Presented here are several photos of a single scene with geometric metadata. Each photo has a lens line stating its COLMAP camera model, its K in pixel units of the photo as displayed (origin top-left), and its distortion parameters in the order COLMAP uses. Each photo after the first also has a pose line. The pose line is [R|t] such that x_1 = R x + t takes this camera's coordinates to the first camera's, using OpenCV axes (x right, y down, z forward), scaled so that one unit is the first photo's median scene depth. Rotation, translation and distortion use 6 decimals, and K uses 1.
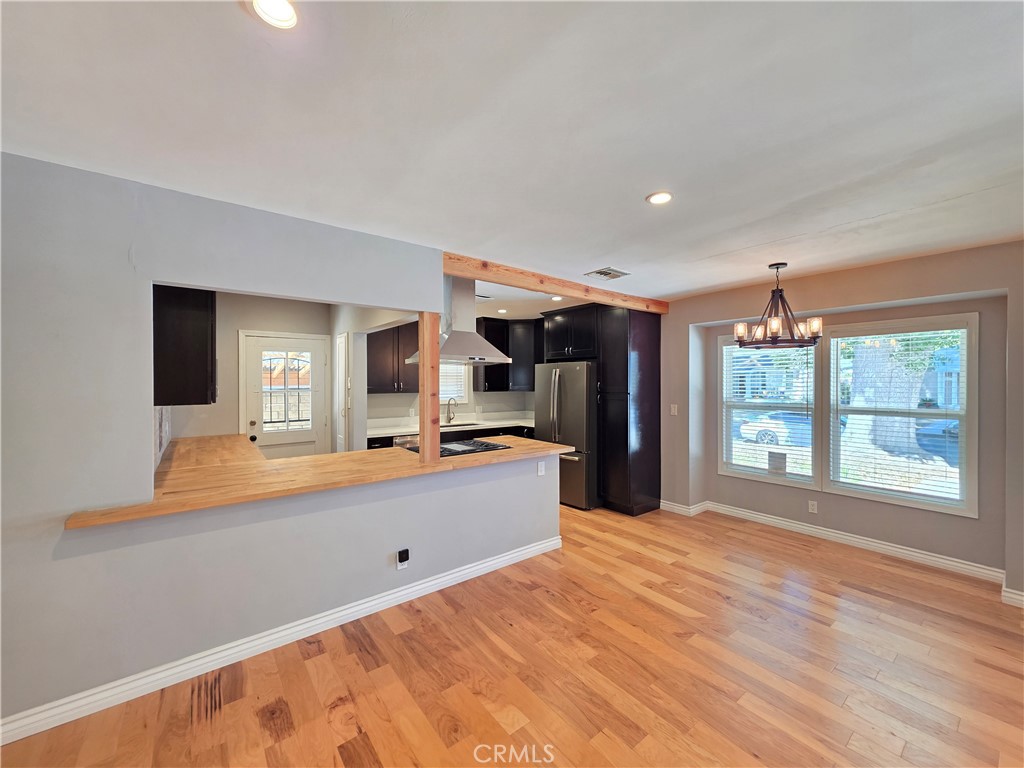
lens RADIAL K [[406.6, 0, 510.9], [0, 406.6, 383.0], [0, 0, 1]] dist [0.001440, 0.000046]
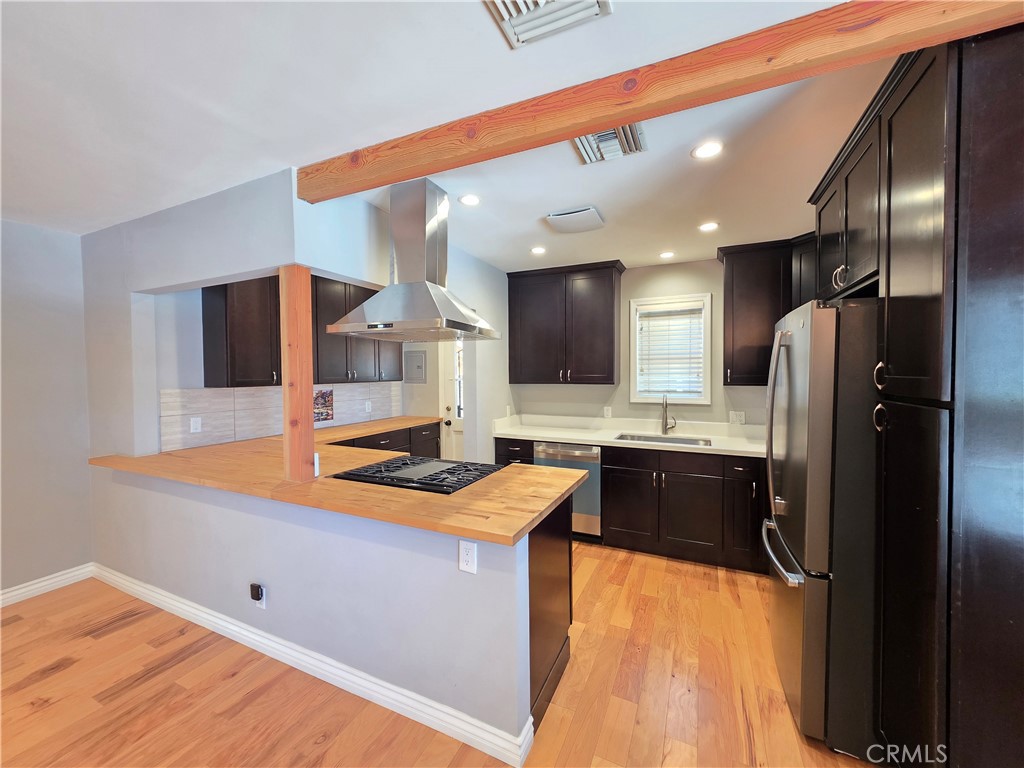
lens RADIAL K [[406.6, 0, 510.9], [0, 406.6, 383.0], [0, 0, 1]] dist [0.001440, 0.000046]
pose [[0.451725, 0.019853, -0.891936, 0.449371], [0.002075, 0.999726, 0.023303, 0.007650], [0.892155, -0.012377, 0.451560, 0.769179]]
